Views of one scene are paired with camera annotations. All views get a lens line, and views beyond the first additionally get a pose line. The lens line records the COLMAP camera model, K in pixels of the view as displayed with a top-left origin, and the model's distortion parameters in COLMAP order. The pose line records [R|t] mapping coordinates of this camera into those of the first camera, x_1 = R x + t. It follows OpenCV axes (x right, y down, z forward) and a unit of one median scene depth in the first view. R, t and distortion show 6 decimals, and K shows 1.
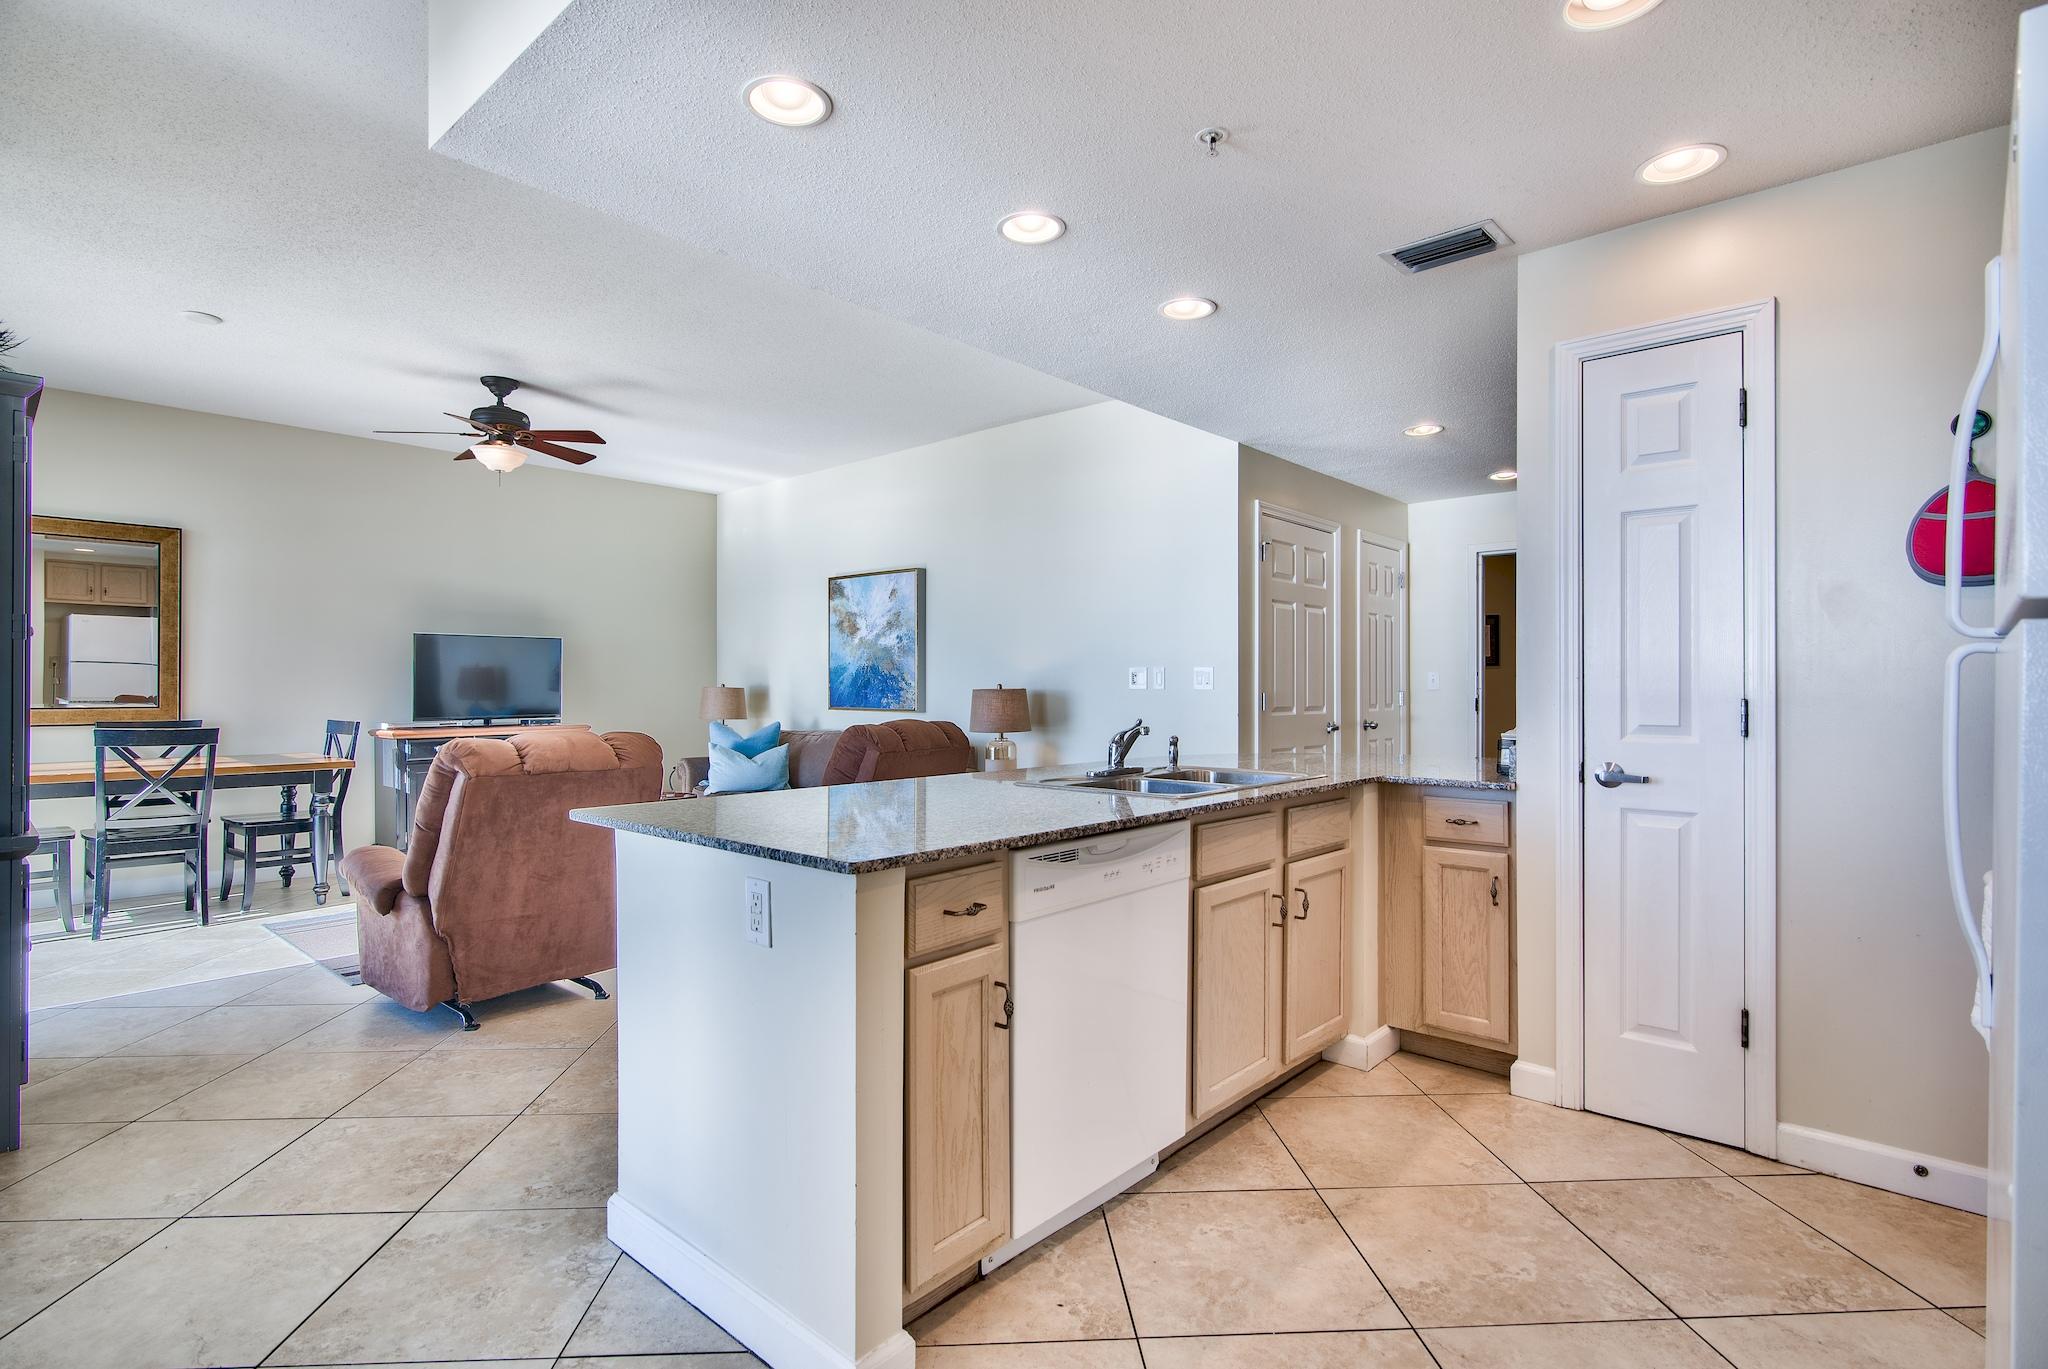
lens RADIAL K [[1015.7, 0, 1024.0], [0, 1015.7, 684.5], [0, 0, 1]] dist [0.000560, -0.000018]
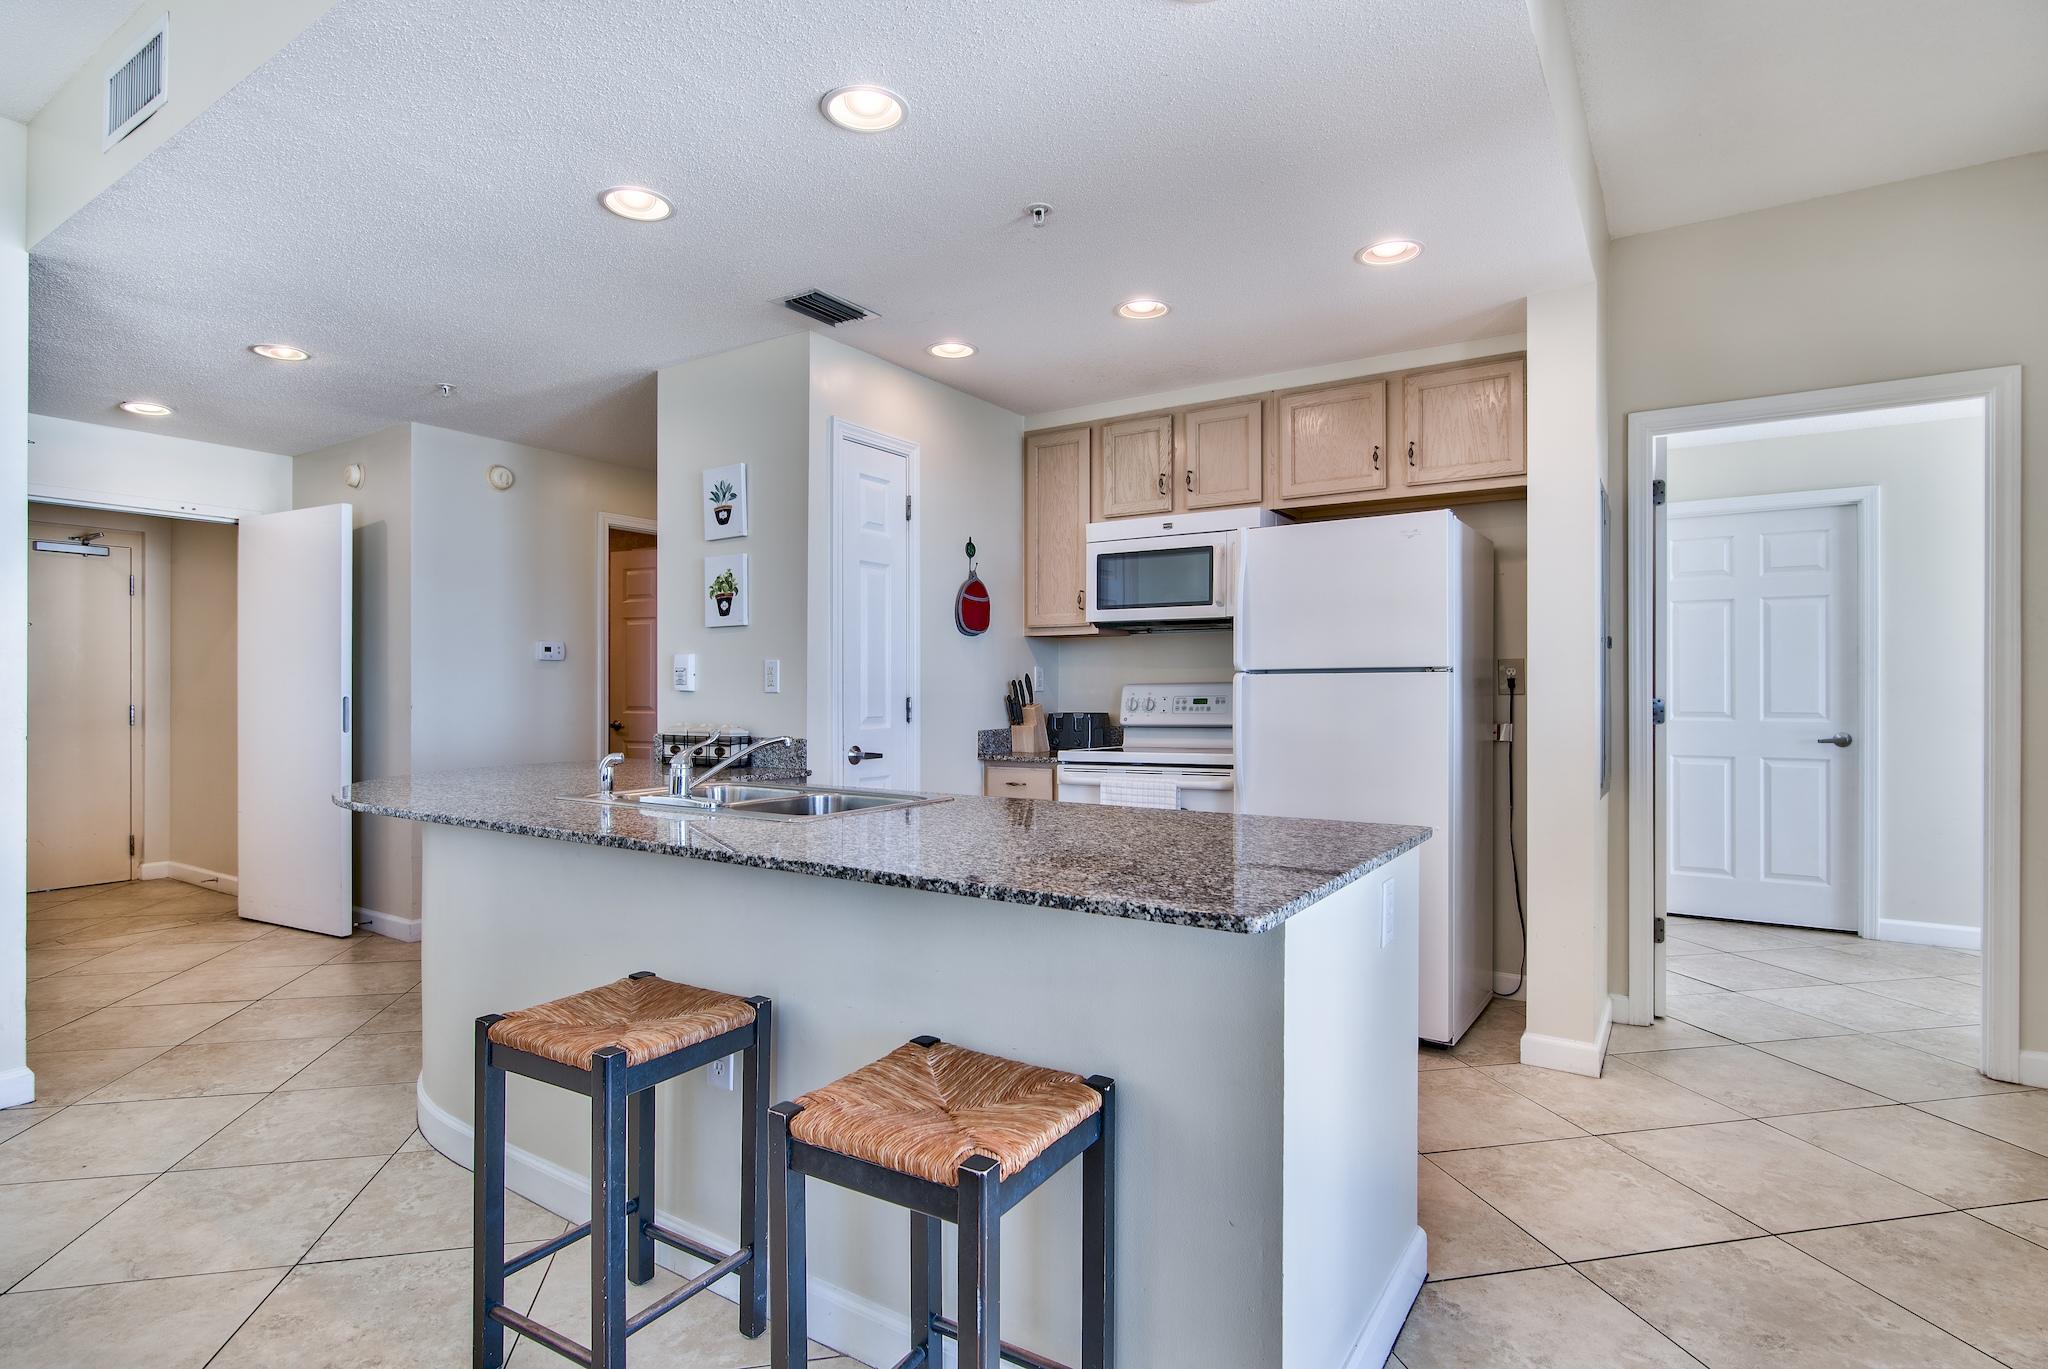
lens RADIAL K [[1007.4, 0, 1005.6], [0, 1007.4, 691.5], [0, 0, 1]] dist [0.001025, 0.000139]
pose [[-0.142264, -0.000845, 0.989828, -0.353438], [-0.003817, 0.999993, 0.000305, 0.002240], [-0.989821, -0.003735, -0.142266, 0.455087]]
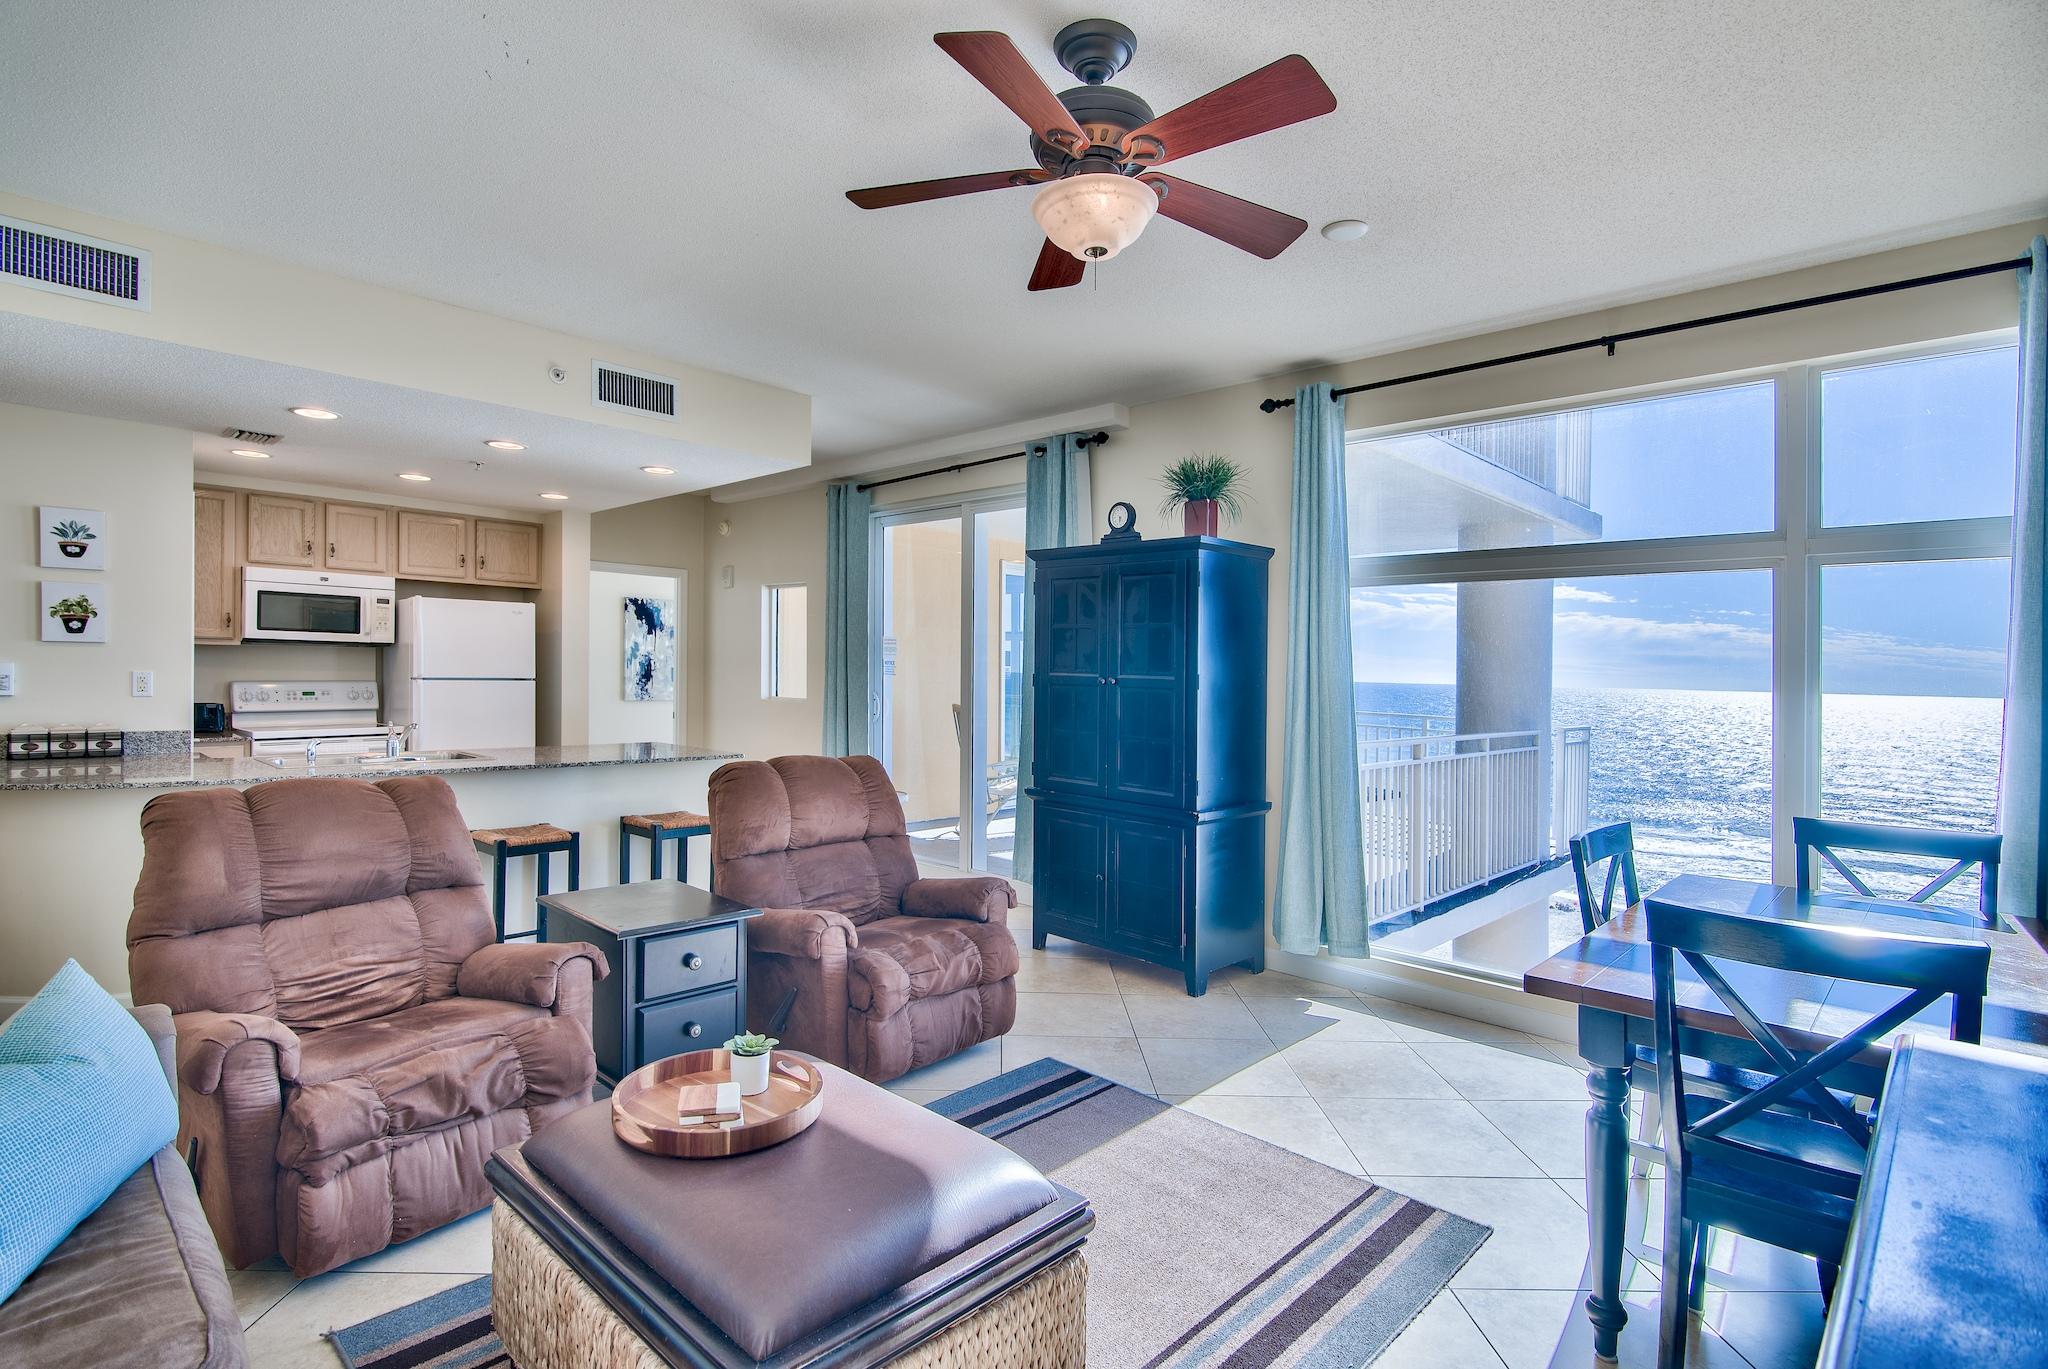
lens RADIAL K [[1007.4, 0, 1005.6], [0, 1007.4, 691.5], [0, 0, 1]] dist [0.001025, 0.000139]
pose [[-0.998696, -0.023091, 0.045525, -0.440128], [-0.022314, 0.999598, 0.017498, -0.028219], [-0.045911, 0.016459, -0.998810, 1.243259]]
